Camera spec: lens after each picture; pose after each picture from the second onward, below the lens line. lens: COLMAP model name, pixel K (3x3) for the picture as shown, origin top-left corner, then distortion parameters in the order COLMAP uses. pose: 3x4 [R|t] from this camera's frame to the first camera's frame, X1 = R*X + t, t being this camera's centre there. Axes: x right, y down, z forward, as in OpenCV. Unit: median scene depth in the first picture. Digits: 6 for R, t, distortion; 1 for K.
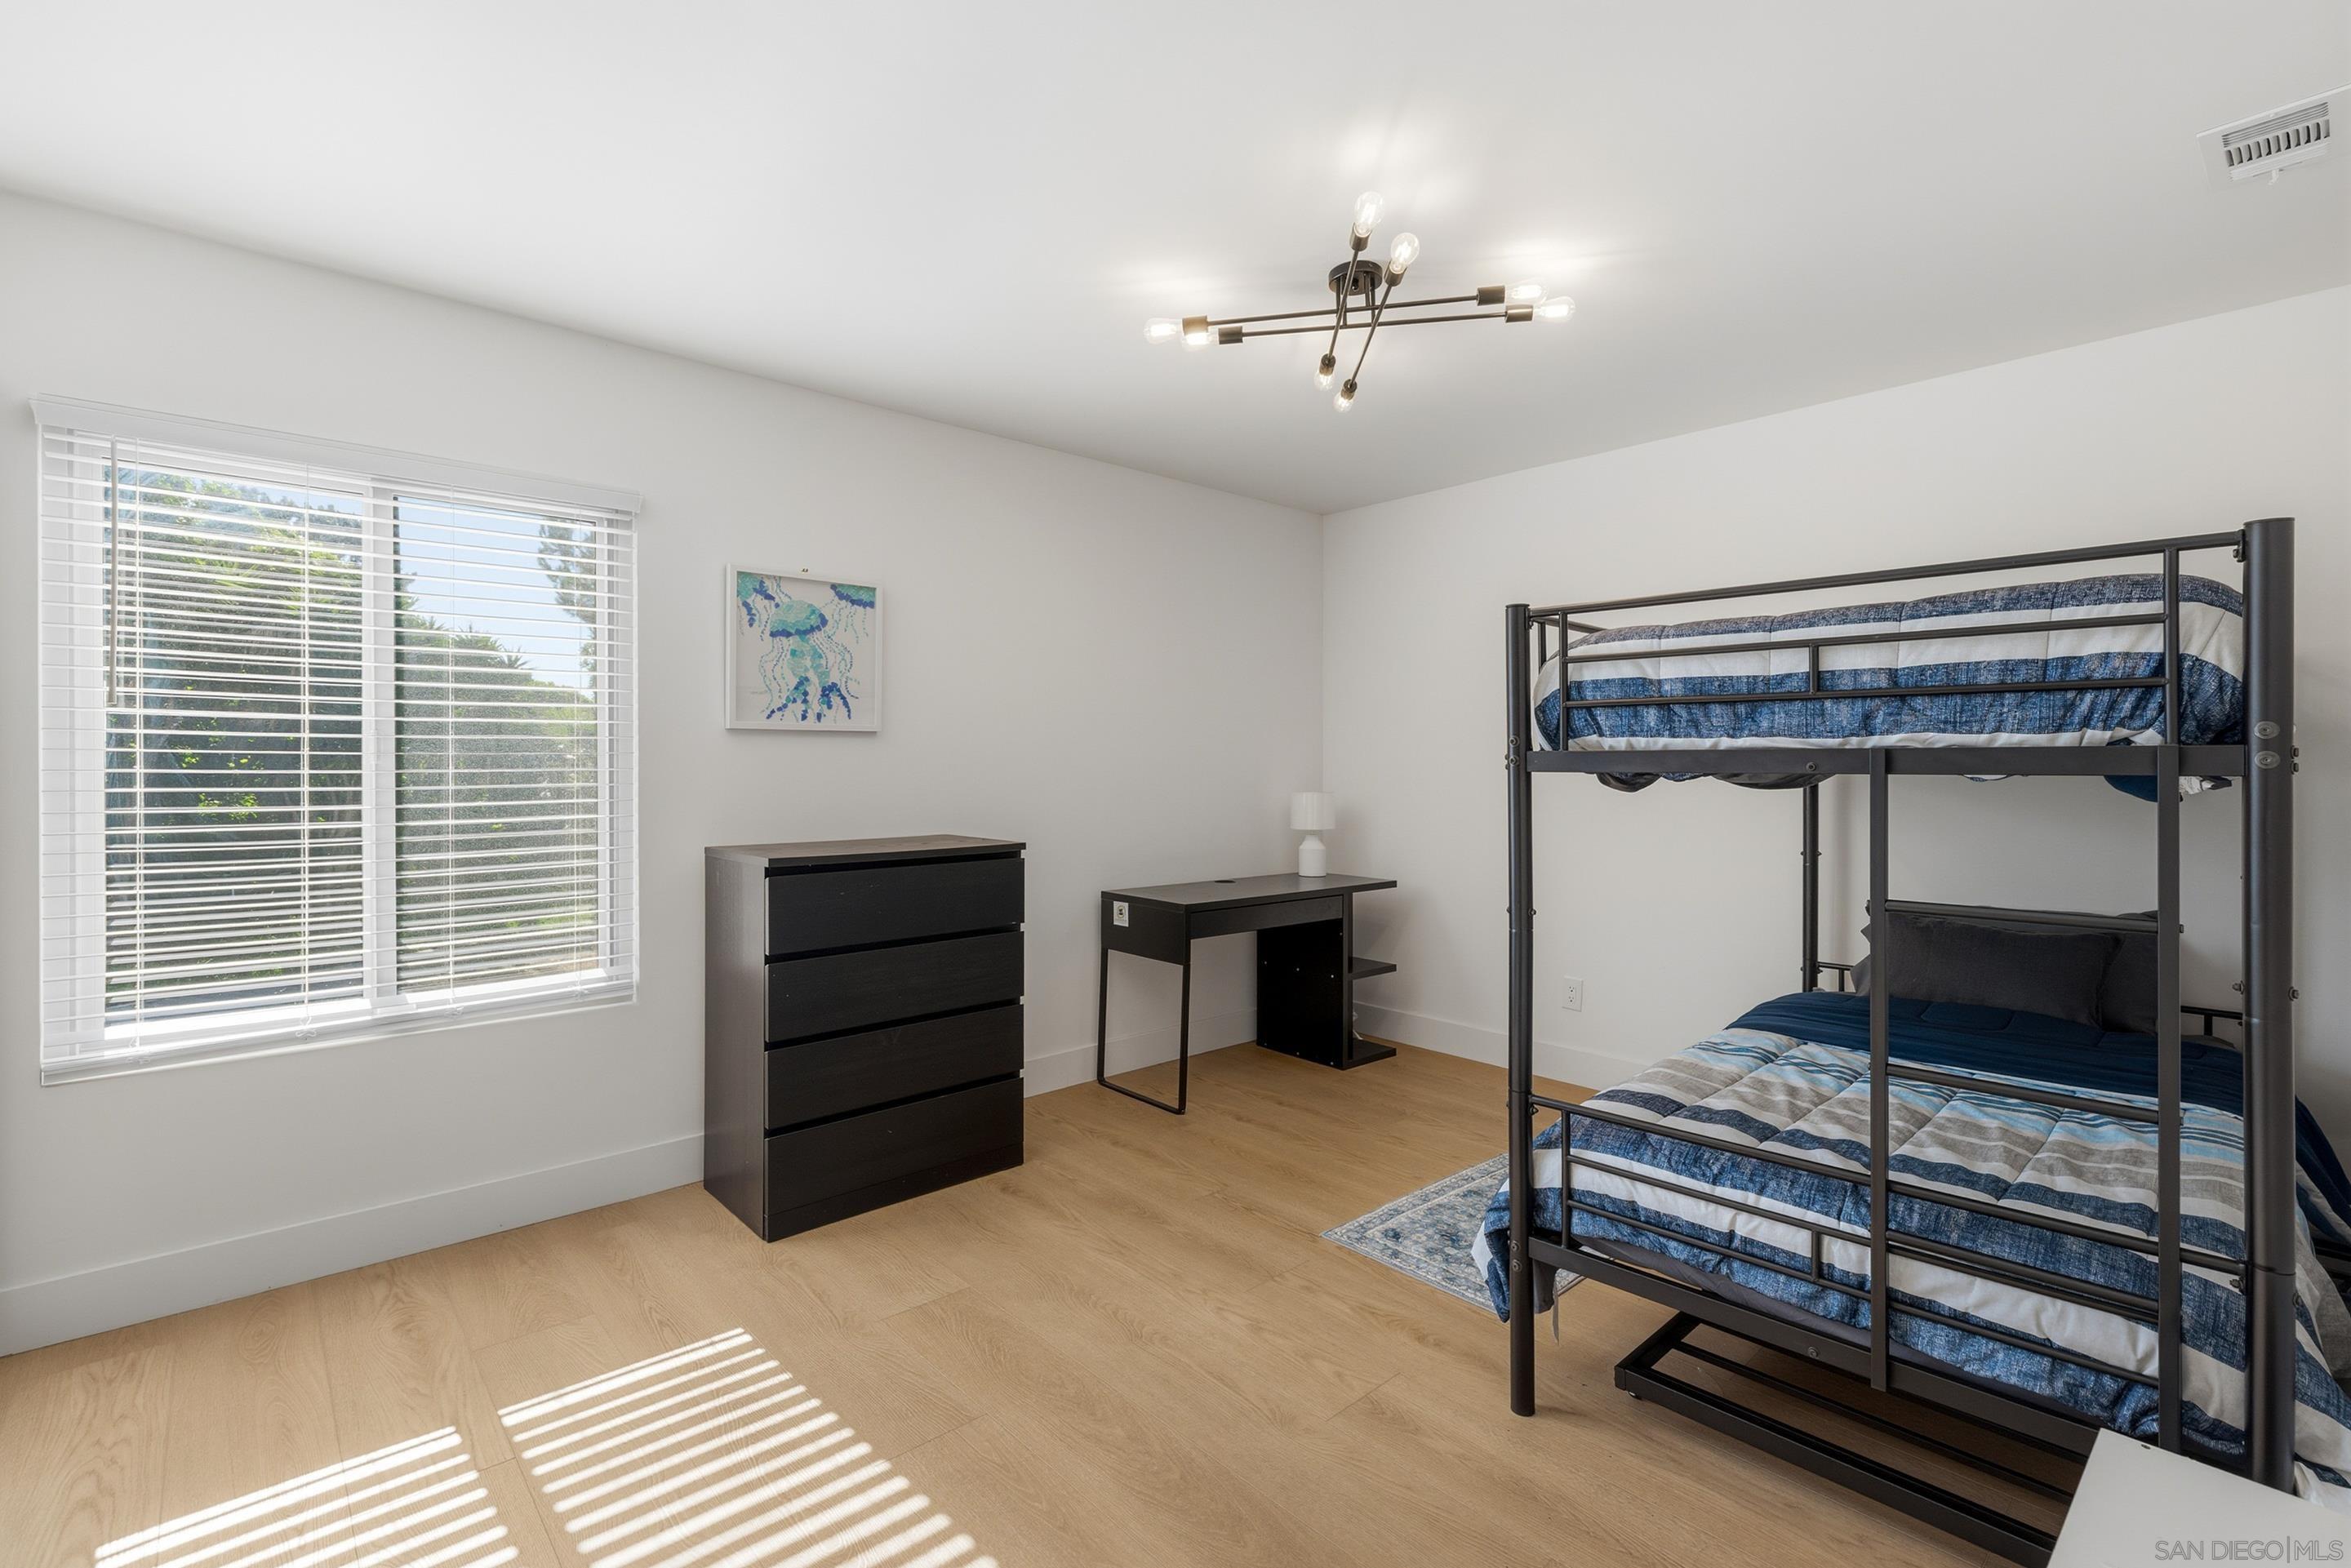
lens RADIAL K [[1058.1, 0, 1167.7], [0, 1058.1, 772.0], [0, 0, 1]] dist [-0.000427, 0.000001]
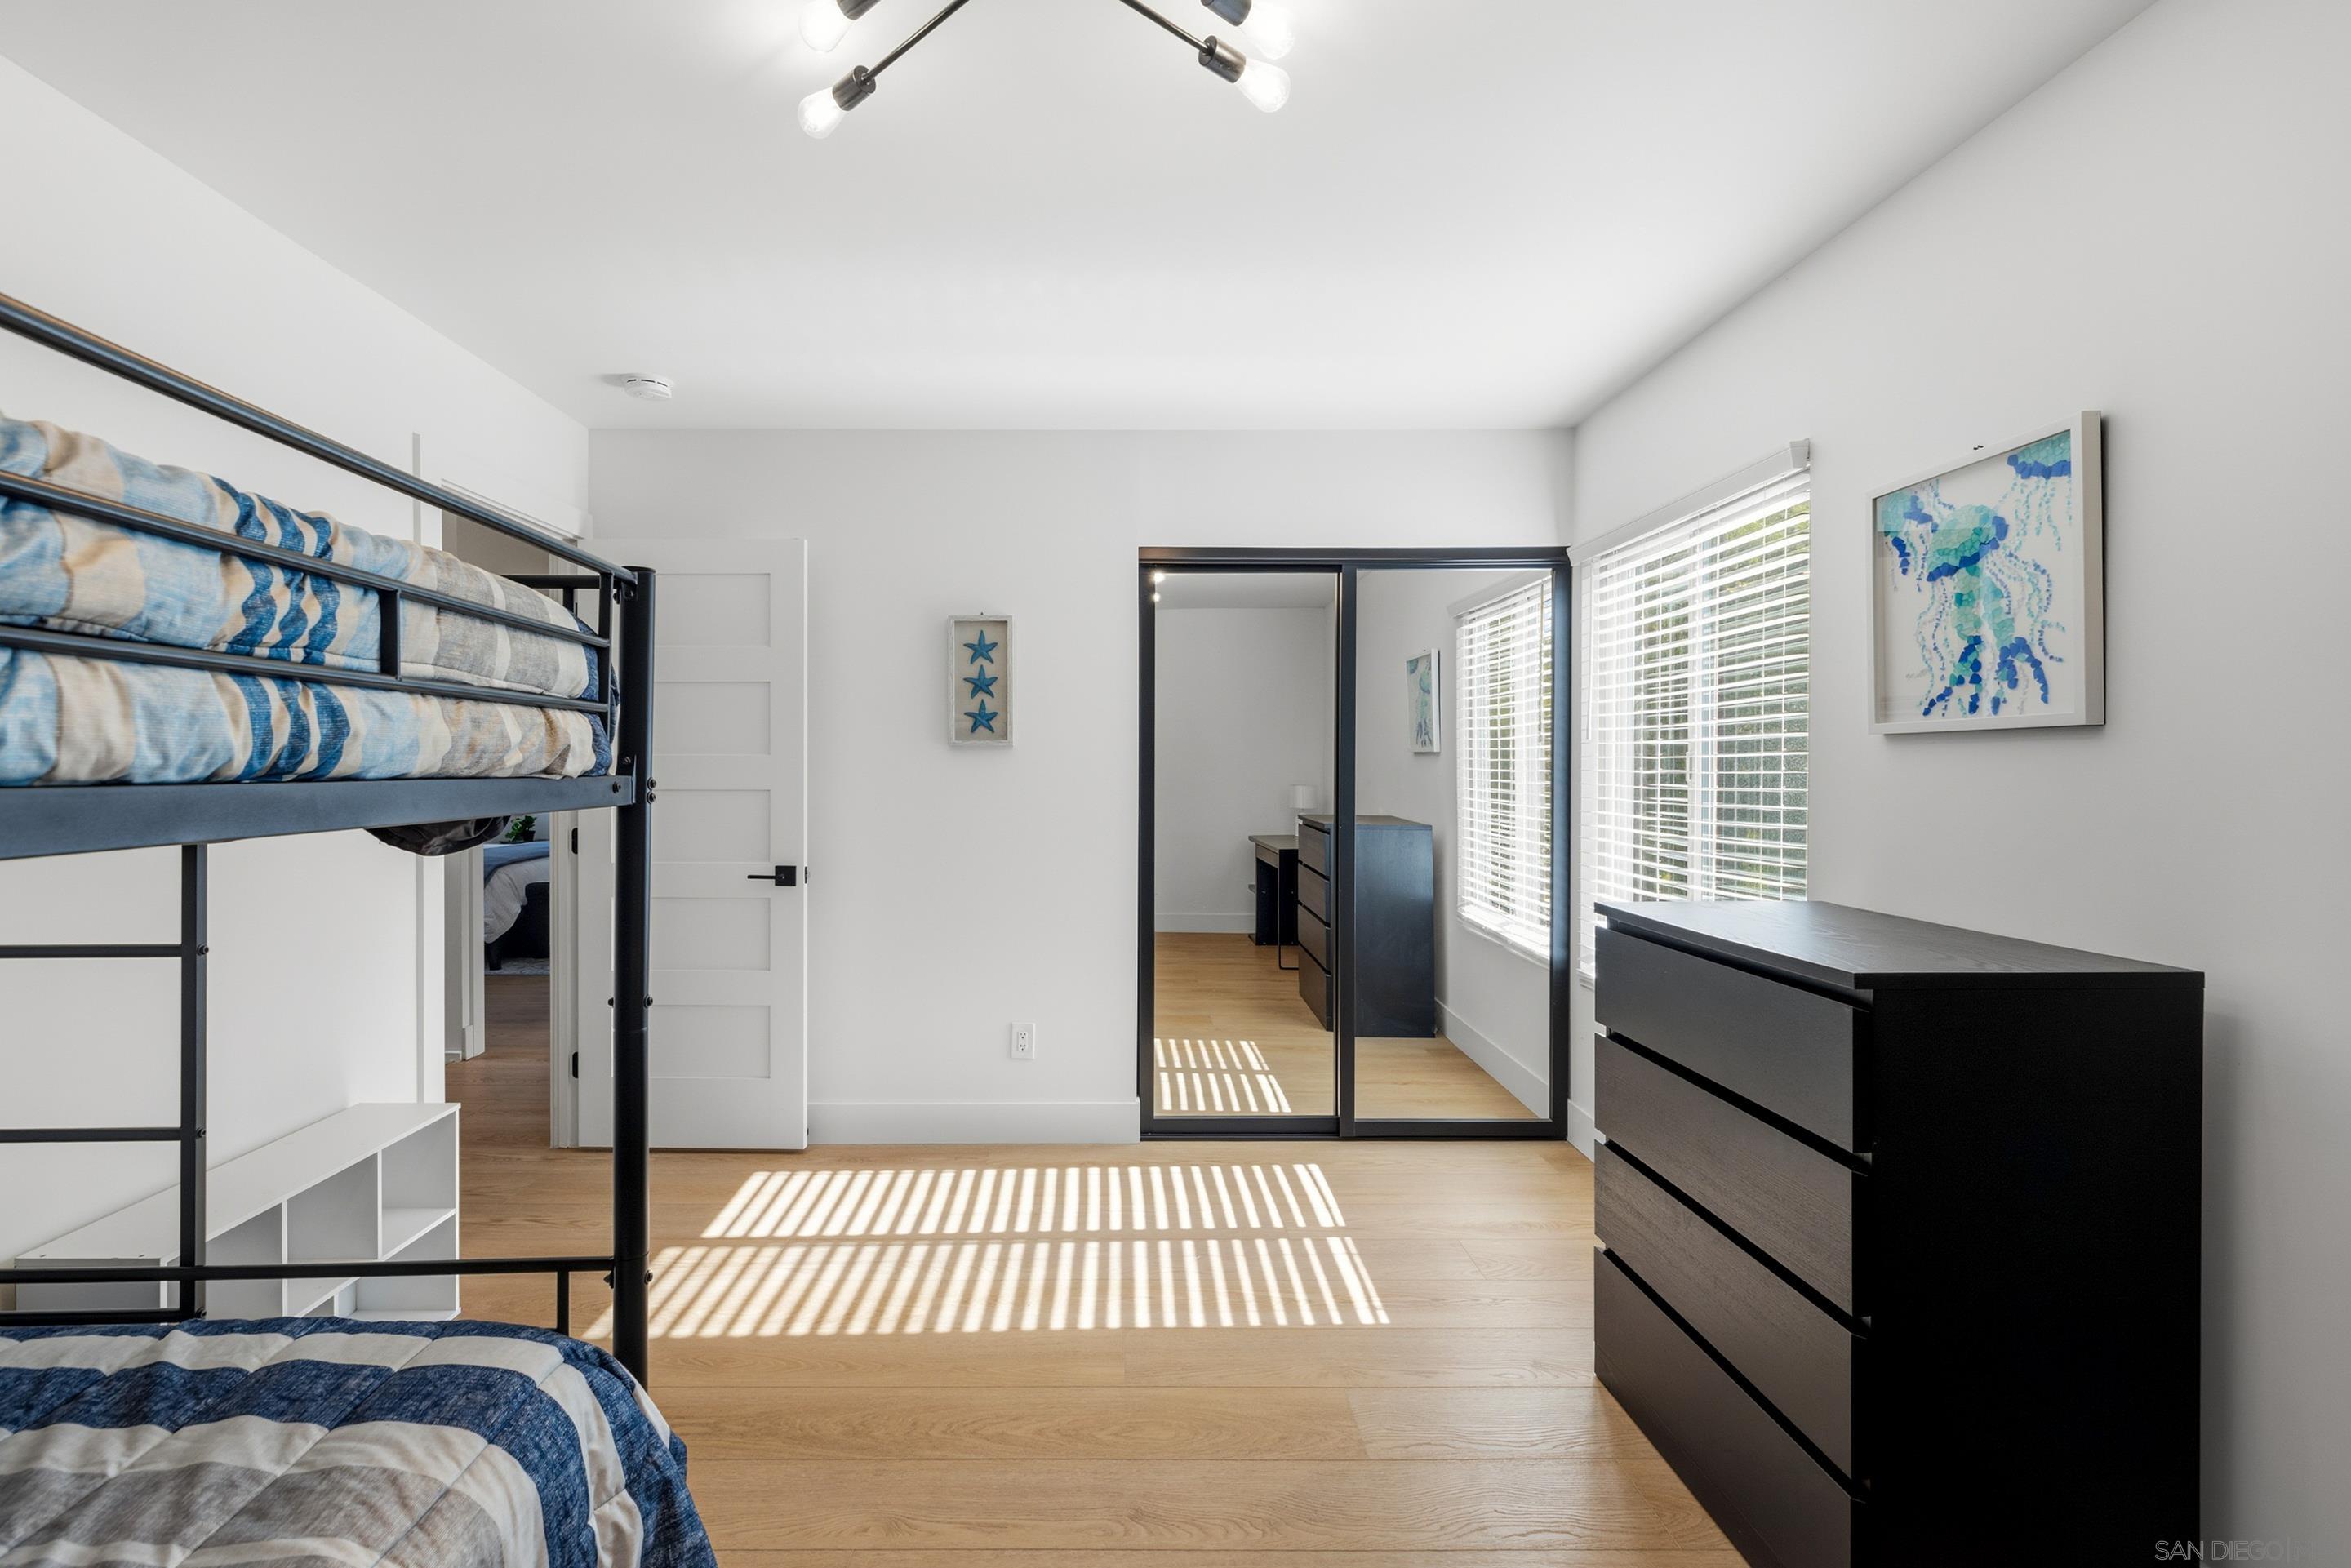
lens RADIAL K [[1058.1, 0, 1167.7], [0, 1058.1, 772.0], [0, 0, 1]] dist [-0.000427, 0.000001]
pose [[-0.632254, 0.002617, -0.774757, 0.378805], [-0.002986, 0.999979, 0.005814, -0.018934], [0.774755, 0.005990, -0.632233, 1.031256]]
